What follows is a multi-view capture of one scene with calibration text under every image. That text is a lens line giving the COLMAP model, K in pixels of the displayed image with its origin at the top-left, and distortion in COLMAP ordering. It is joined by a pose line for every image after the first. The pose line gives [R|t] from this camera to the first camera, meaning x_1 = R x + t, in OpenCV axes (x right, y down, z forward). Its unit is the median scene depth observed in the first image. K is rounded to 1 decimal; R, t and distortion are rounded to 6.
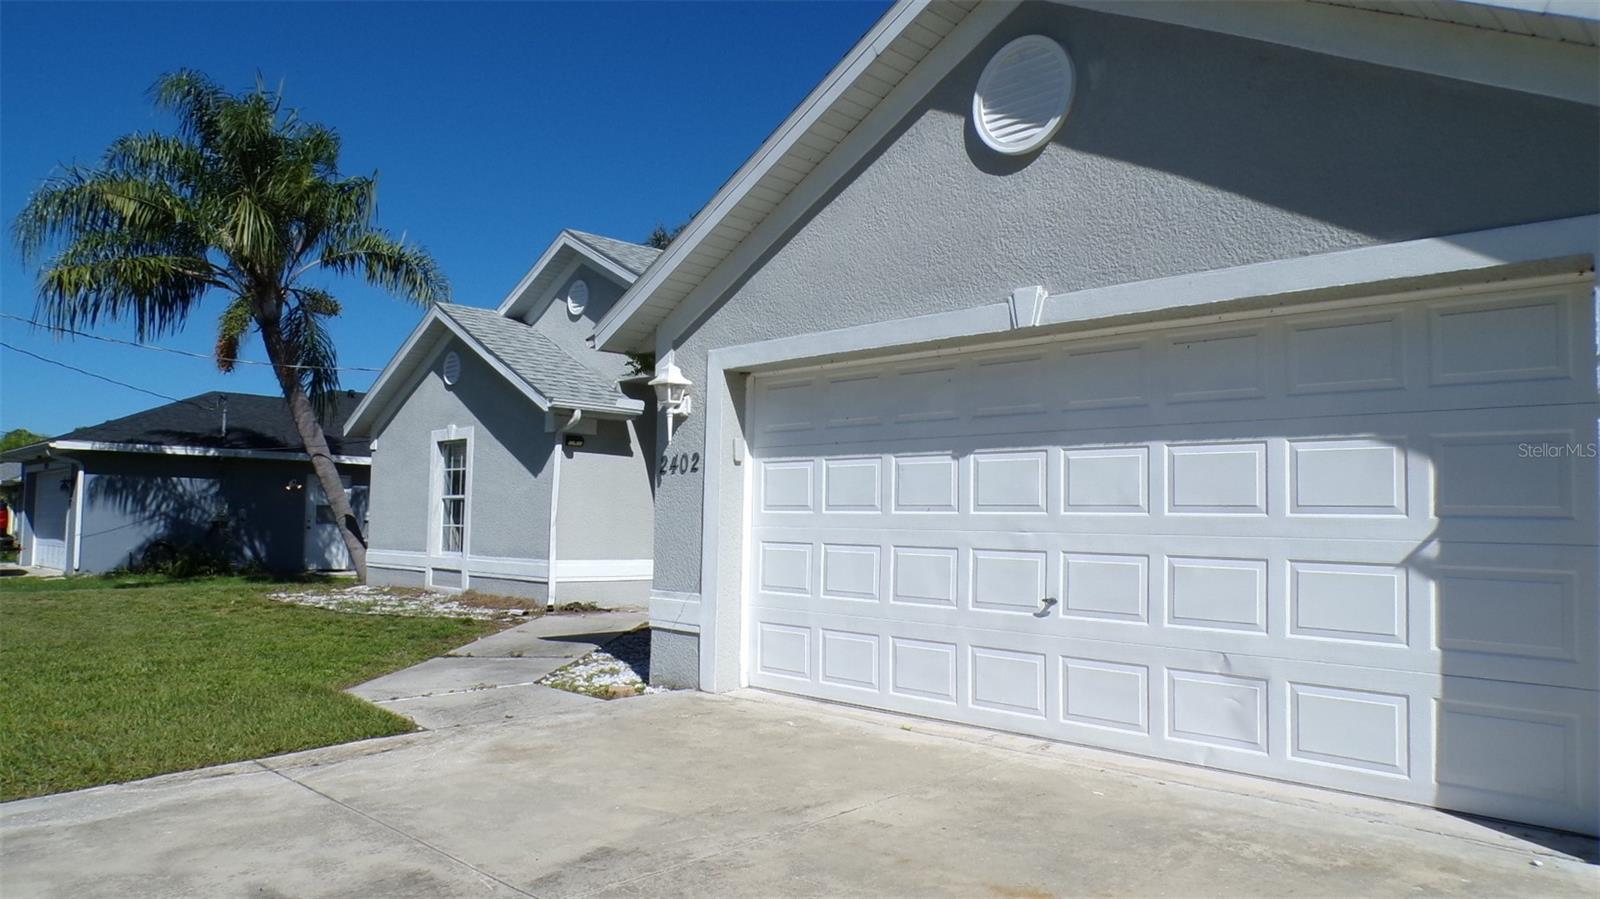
lens RADIAL K [[1126.8, 0, 804.3], [0, 1126.8, 446.4], [0, 0, 1]] dist [-0.022388, 0.009181]
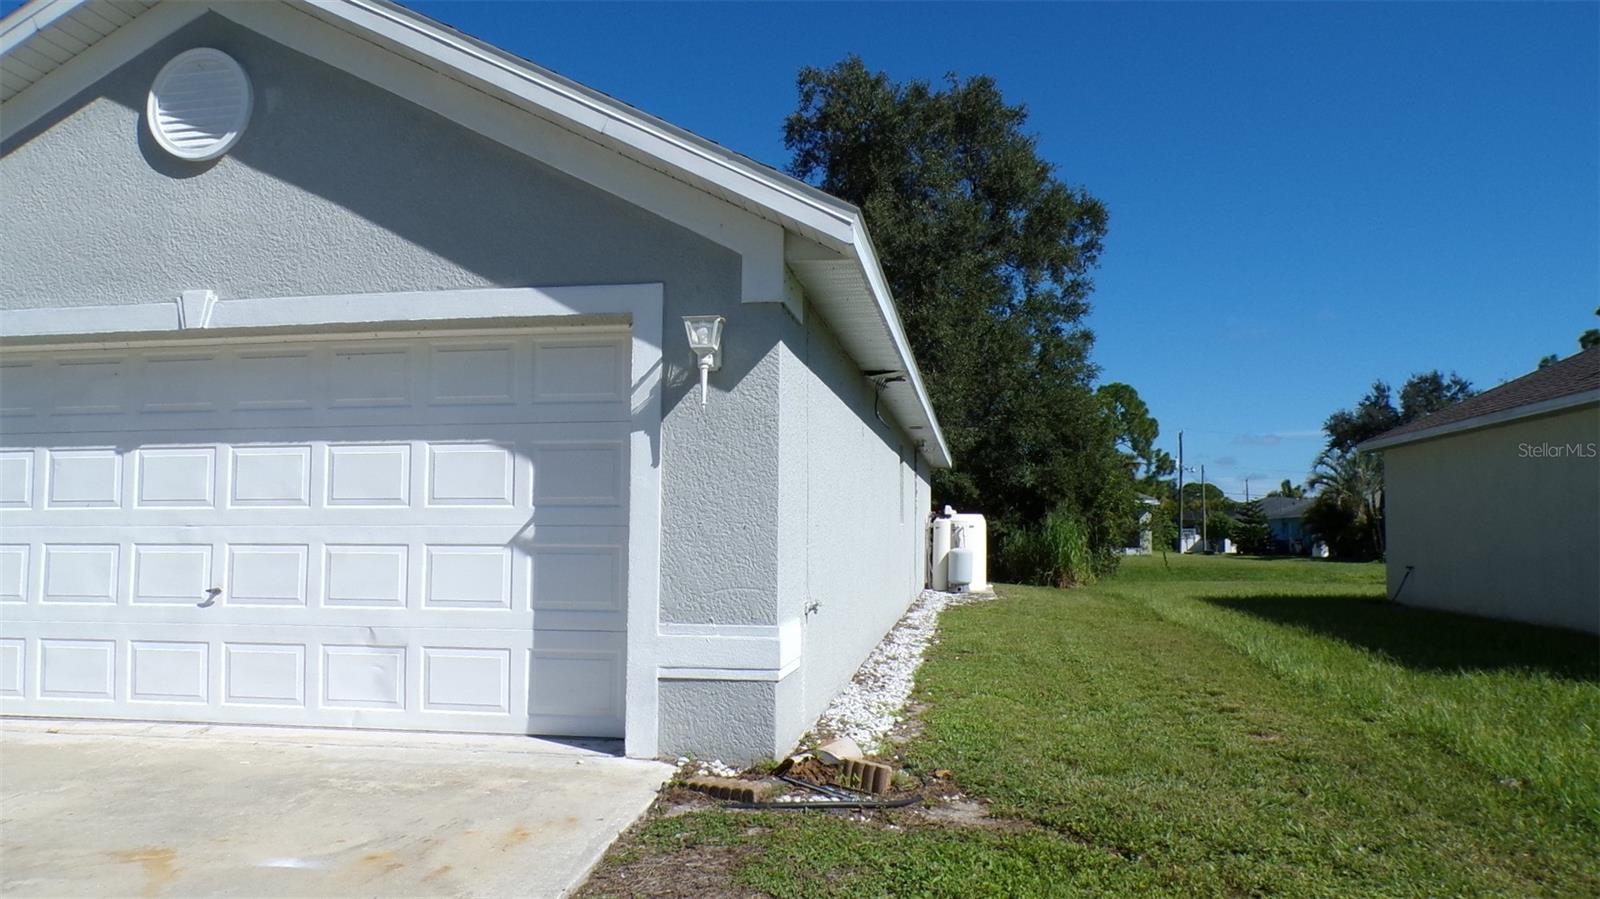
lens RADIAL K [[1126.8, 0, 804.3], [0, 1126.8, 446.4], [0, 0, 1]] dist [-0.022388, 0.009181]
pose [[0.808103, 0.022346, 0.588618, 0.047181], [-0.022487, 0.999722, -0.007082, -0.002445], [-0.588612, -0.007513, 0.808381, -0.173168]]
